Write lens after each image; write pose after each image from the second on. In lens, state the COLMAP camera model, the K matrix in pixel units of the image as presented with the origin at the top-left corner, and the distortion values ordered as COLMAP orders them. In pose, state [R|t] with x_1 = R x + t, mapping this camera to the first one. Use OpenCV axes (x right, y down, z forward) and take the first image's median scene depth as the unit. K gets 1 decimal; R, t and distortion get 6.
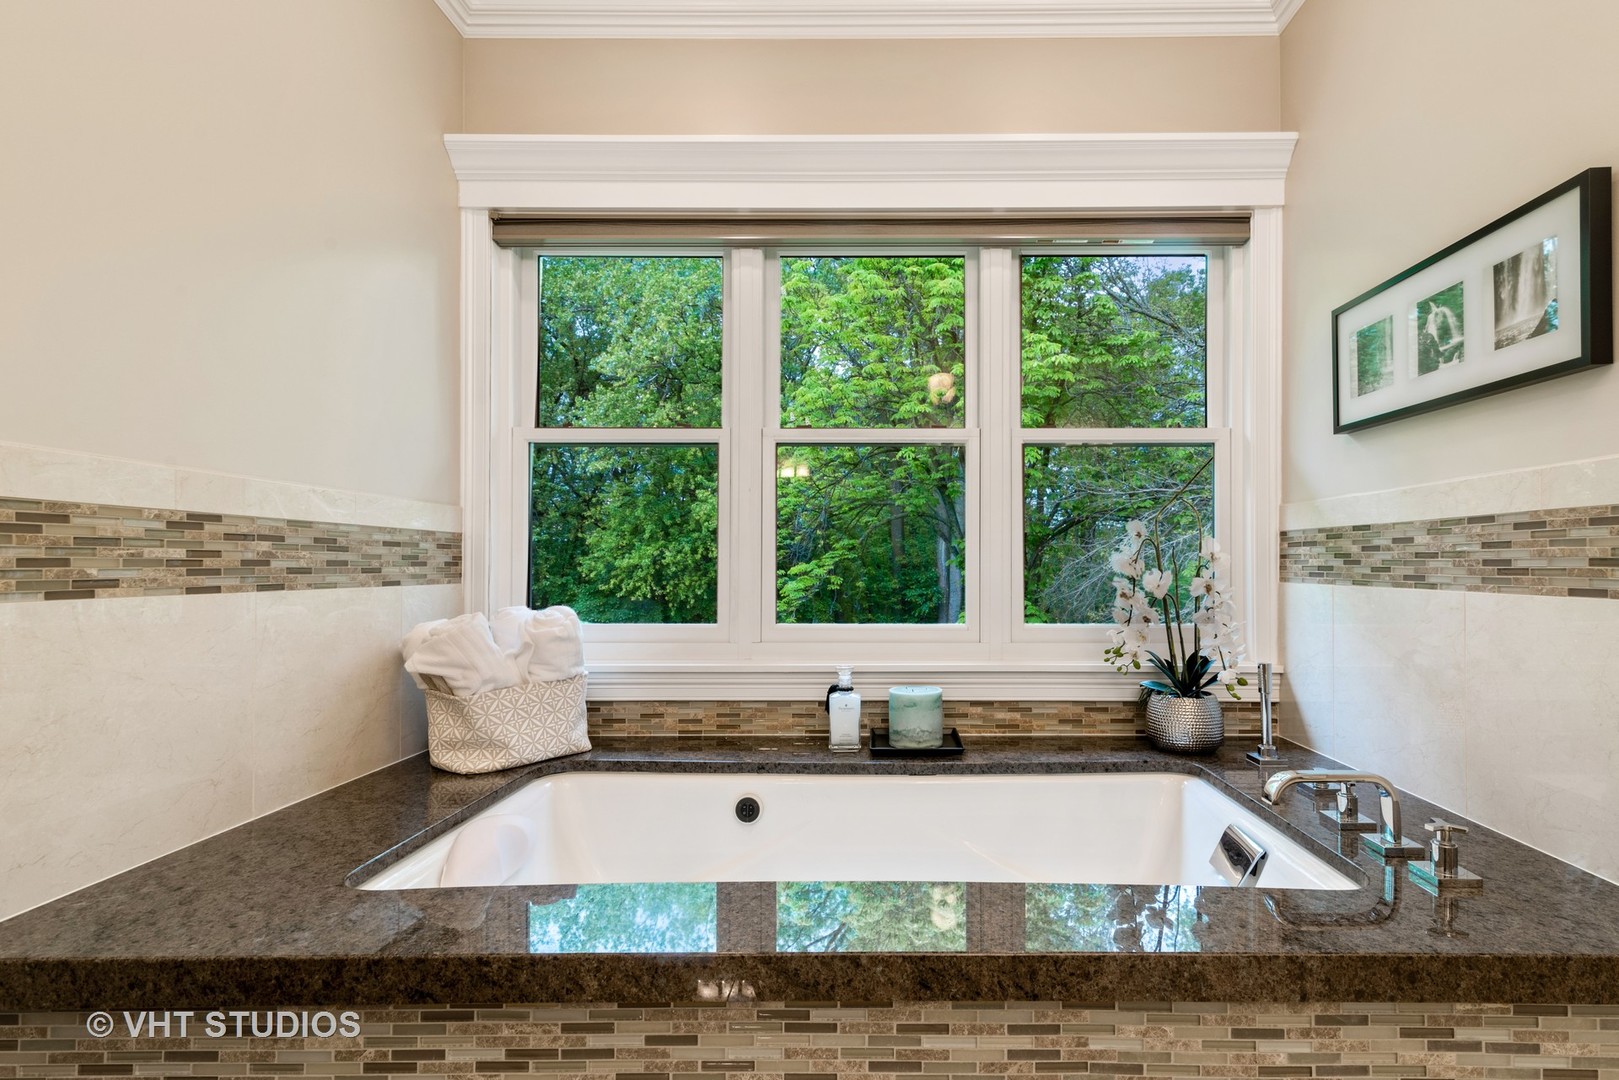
lens RADIAL K [[921.2, 0, 809.5], [0, 921.2, 540.0], [0, 0, 1]] dist [0.017940, -0.001835]
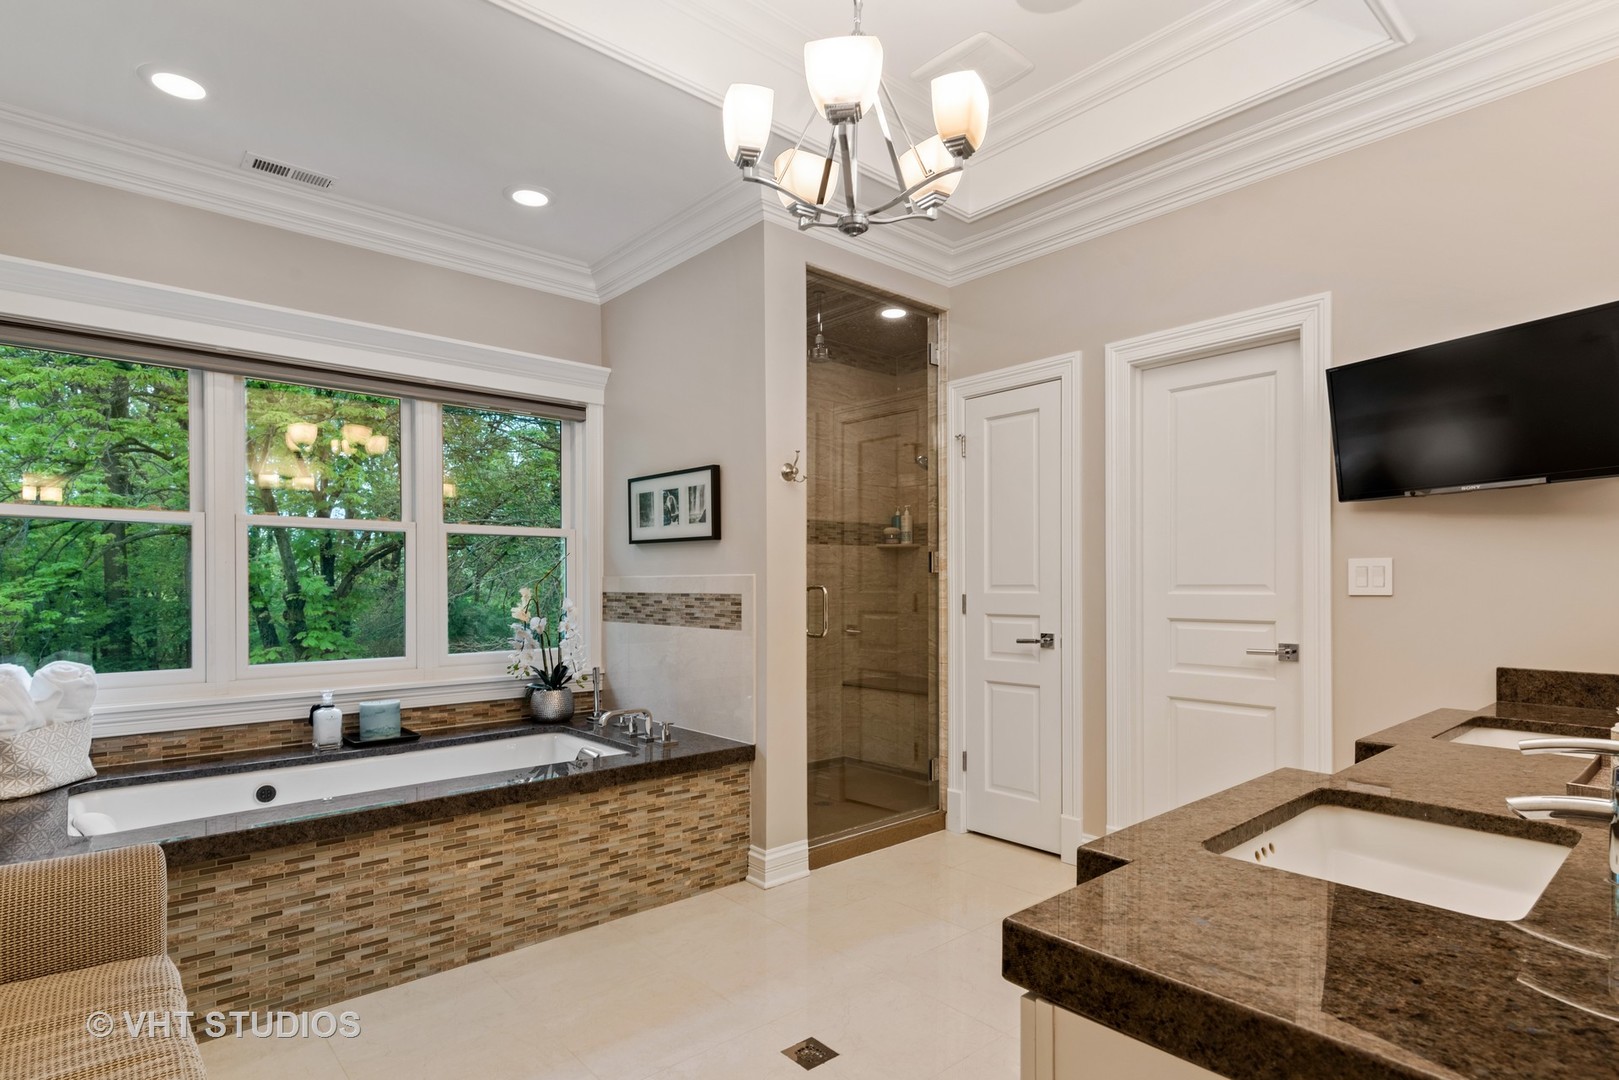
lens RADIAL K [[828.9, 0, 806.8], [0, 828.9, 591.7], [0, 0, 1]] dist [-0.000110, 0.000280]
pose [[0.752115, -0.008990, 0.658971, -0.271974], [-0.003629, 0.999835, 0.017782, -0.046639], [-0.659022, -0.015766, 0.751958, -0.502902]]
